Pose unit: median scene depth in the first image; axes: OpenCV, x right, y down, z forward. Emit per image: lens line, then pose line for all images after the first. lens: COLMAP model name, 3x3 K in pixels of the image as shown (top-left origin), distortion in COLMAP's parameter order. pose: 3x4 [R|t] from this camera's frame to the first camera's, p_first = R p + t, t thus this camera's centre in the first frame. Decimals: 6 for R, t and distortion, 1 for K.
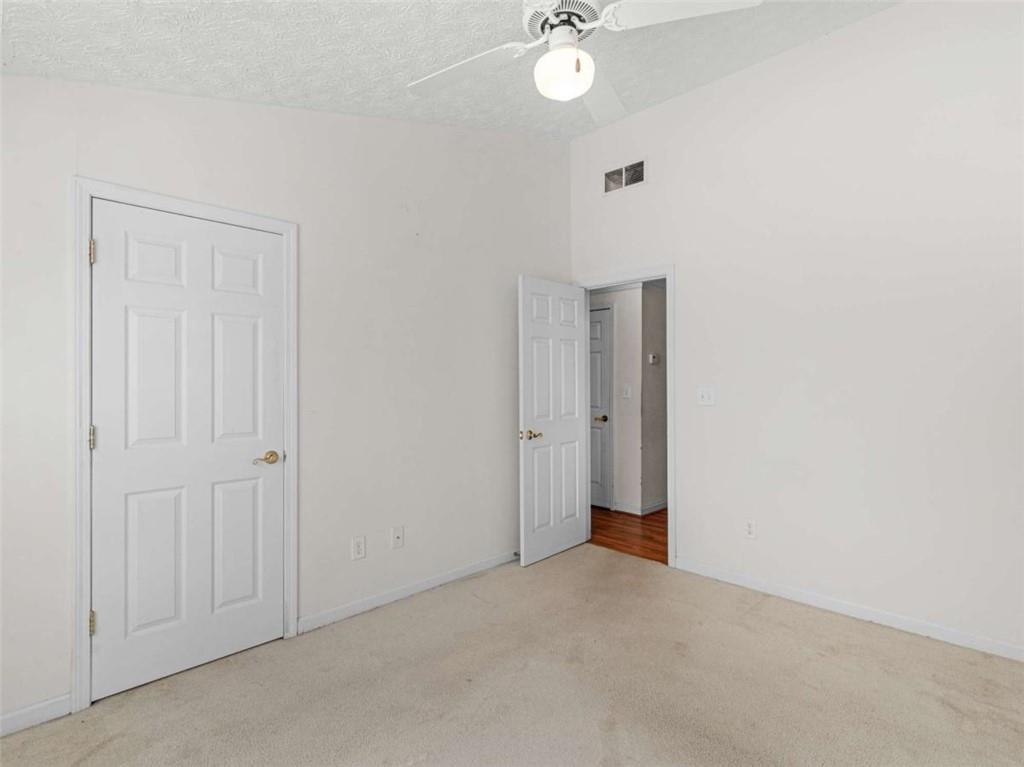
lens RADIAL K [[522.0, 0, 510.2], [0, 522.0, 378.8], [0, 0, 1]] dist [-0.001373, 0.002918]
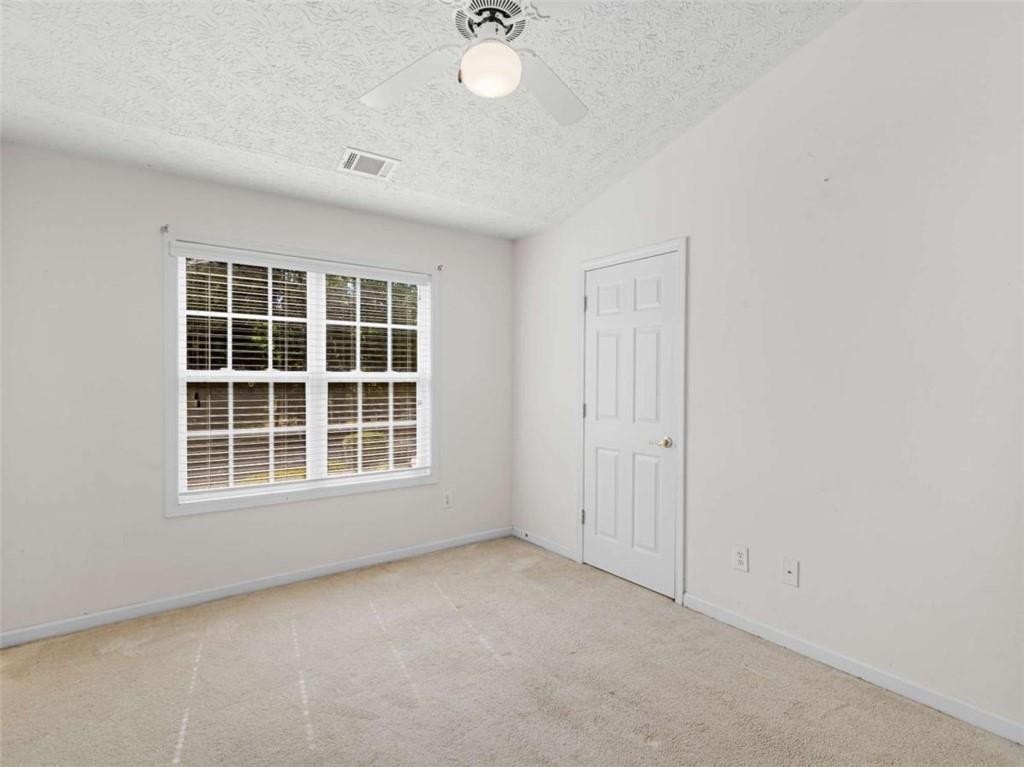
lens RADIAL K [[522.0, 0, 505.3], [0, 522.0, 384.6], [0, 0, 1]] dist [-0.001373, 0.002918]
pose [[-0.139471, 0.011203, -0.990163, 0.803659], [-0.008438, 0.999886, 0.012502, 0.006391], [0.990190, 0.010099, -0.139361, 0.829740]]
